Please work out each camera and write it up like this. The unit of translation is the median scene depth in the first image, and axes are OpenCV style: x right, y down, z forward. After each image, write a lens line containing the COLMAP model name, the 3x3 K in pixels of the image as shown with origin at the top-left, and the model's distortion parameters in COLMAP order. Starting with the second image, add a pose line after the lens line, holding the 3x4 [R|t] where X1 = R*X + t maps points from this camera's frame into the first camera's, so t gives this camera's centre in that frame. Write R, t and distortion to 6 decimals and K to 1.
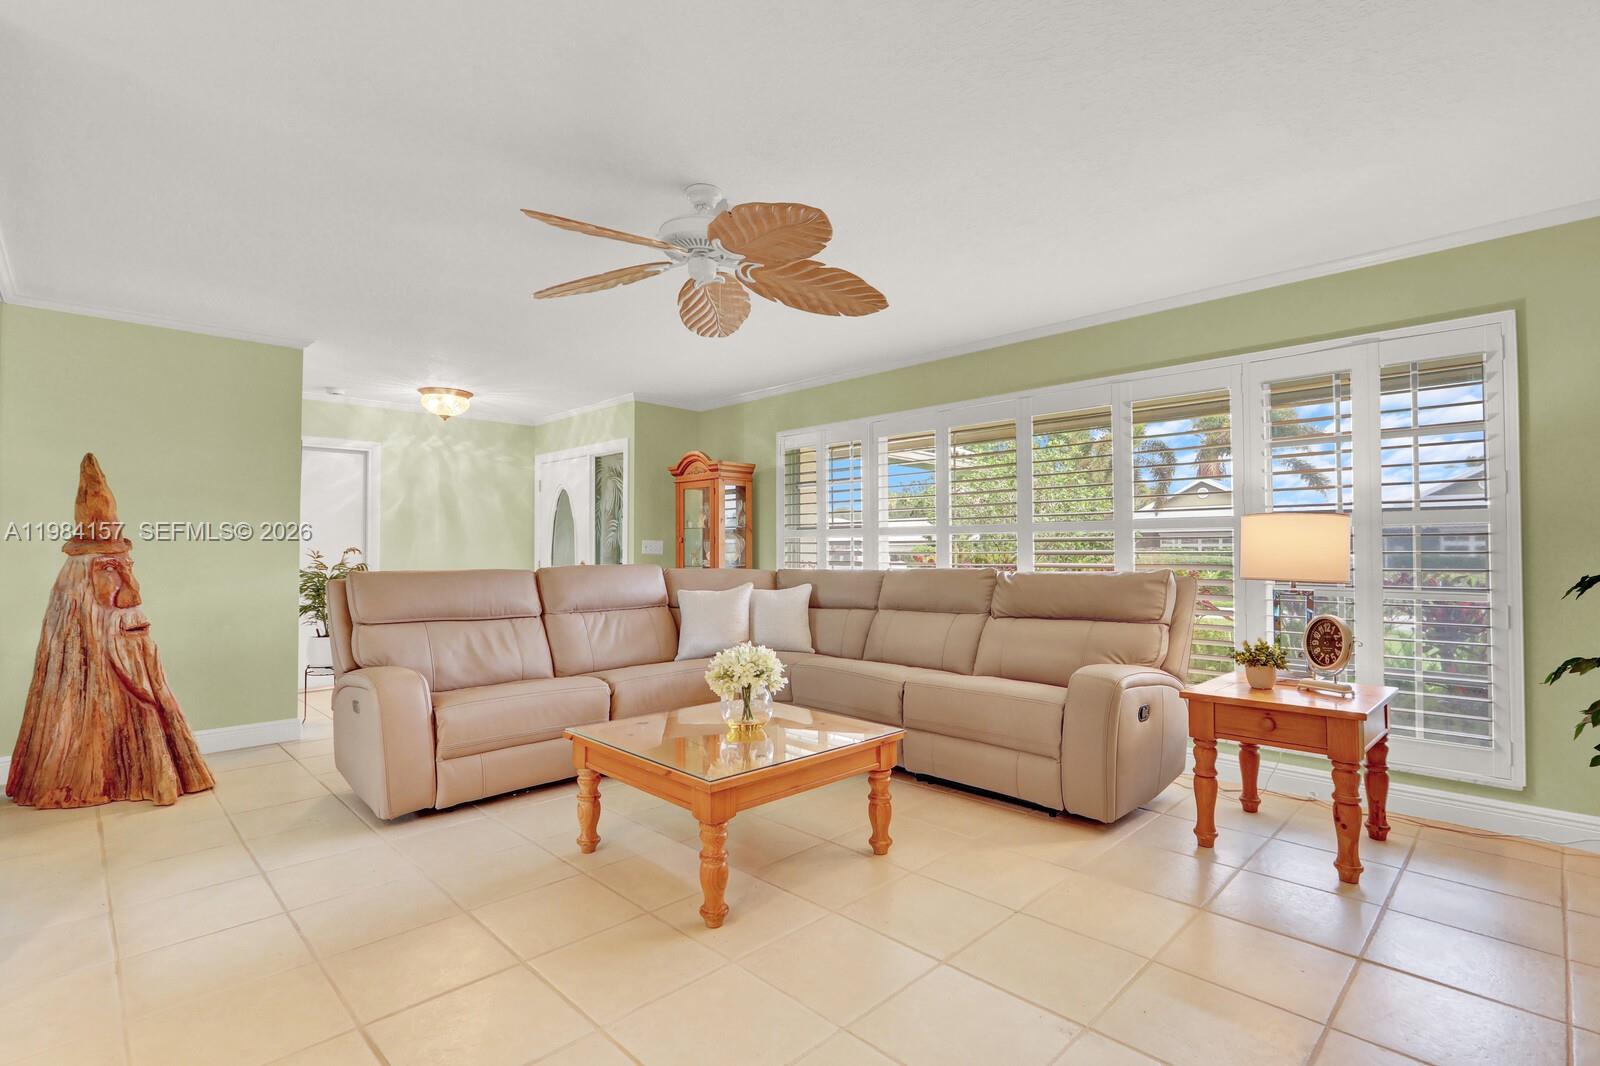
lens RADIAL K [[762.6, 0, 795.4], [0, 762.6, 547.1], [0, 0, 1]] dist [-0.025568, -0.000025]
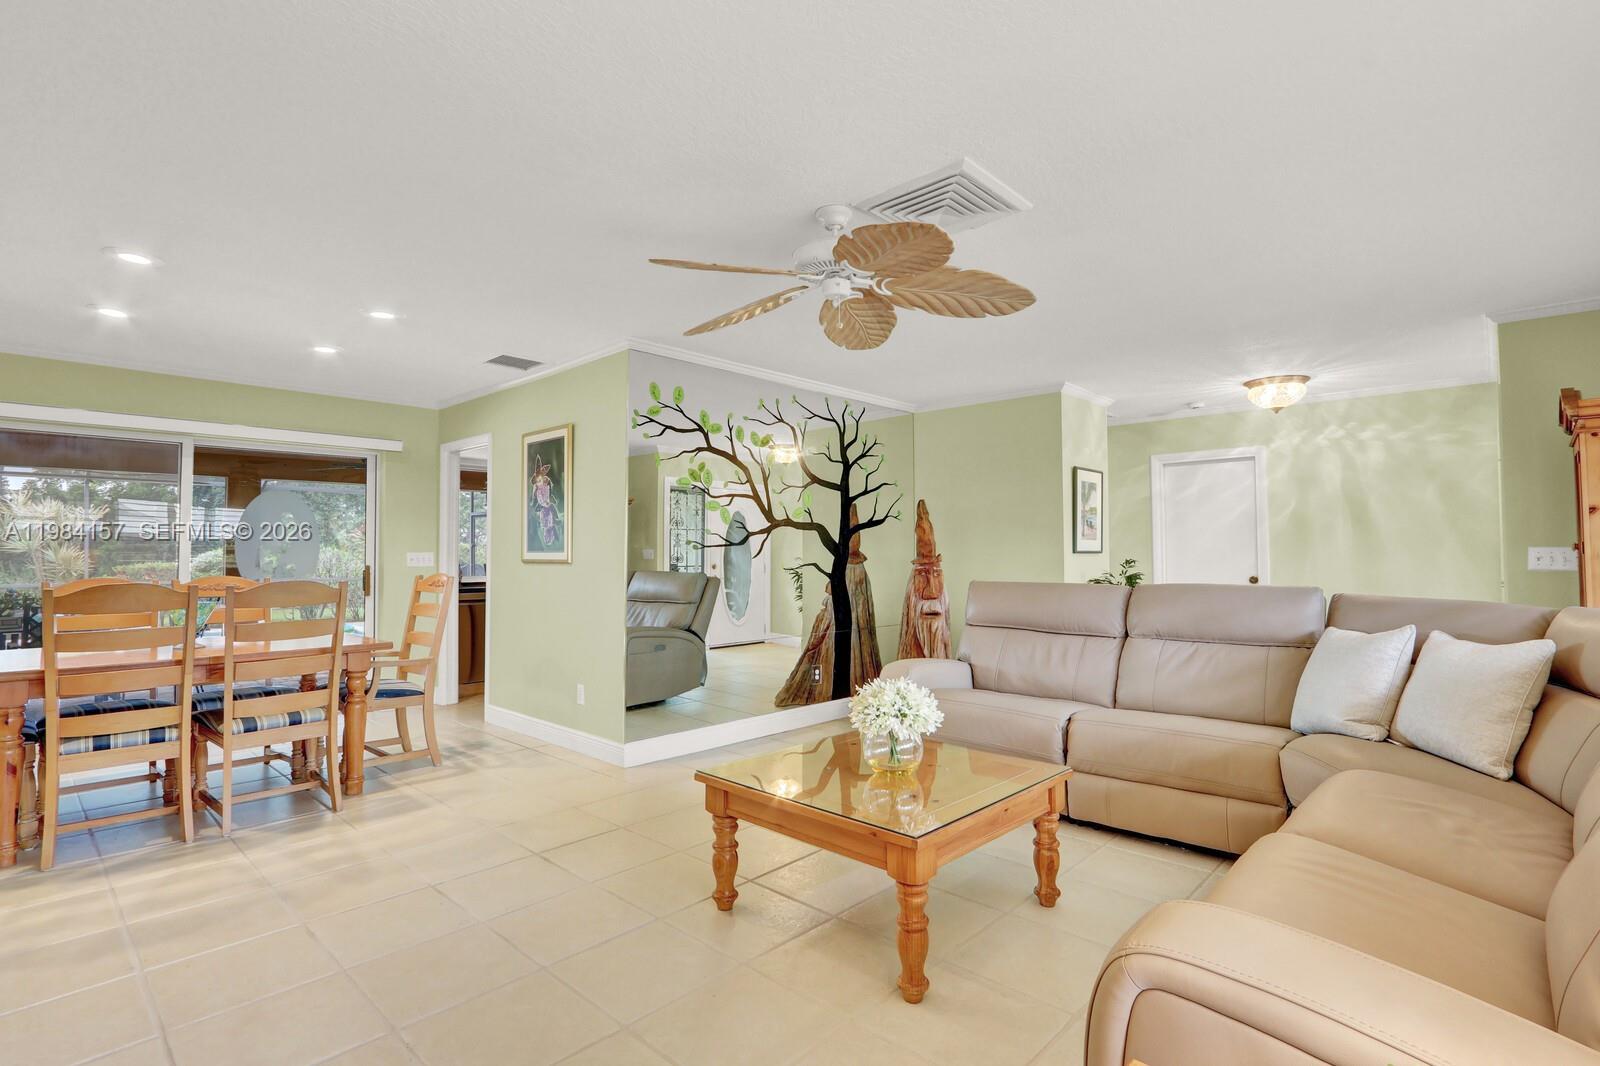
lens RADIAL K [[762.6, 0, 797.6], [0, 762.6, 533.3], [0, 0, 1]] dist [-0.025568, -0.000025]
pose [[0.044598, -0.029797, -0.998561, 0.343358], [0.003394, 0.999554, -0.029675, -0.003770], [0.998999, -0.002066, 0.044679, 0.375517]]
